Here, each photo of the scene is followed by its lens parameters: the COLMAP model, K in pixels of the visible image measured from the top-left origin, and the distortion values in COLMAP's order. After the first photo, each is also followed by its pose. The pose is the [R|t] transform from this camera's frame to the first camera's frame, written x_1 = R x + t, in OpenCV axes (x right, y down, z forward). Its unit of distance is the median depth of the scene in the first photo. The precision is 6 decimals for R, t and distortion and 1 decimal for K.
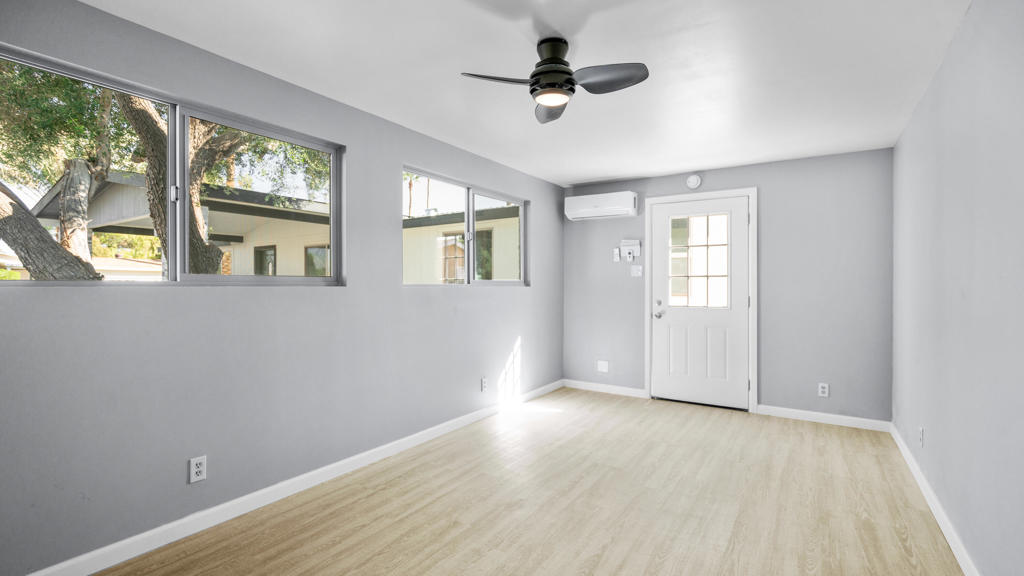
lens RADIAL K [[468.3, 0, 512.0], [0, 468.3, 288.0], [0, 0, 1]] dist [0.001847, 0.000457]
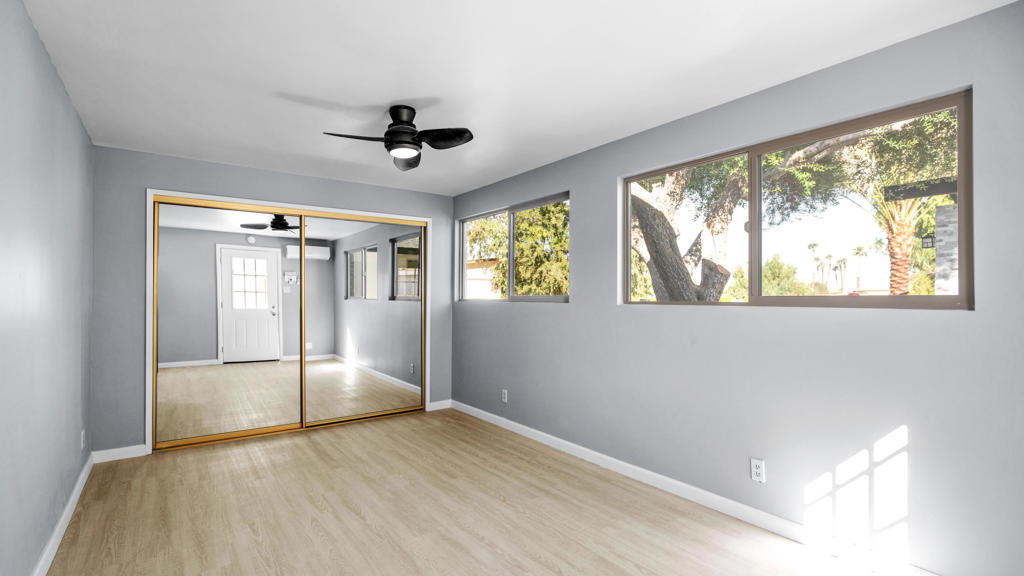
lens RADIAL K [[468.3, 0, 512.0], [0, 468.3, 288.0], [0, 0, 1]] dist [0.001847, 0.000457]
pose [[-0.354791, -0.027558, -0.934539, 0.991300], [-0.010100, 0.999620, -0.025642, -0.015260], [0.934891, 0.000342, -0.354935, 1.462706]]
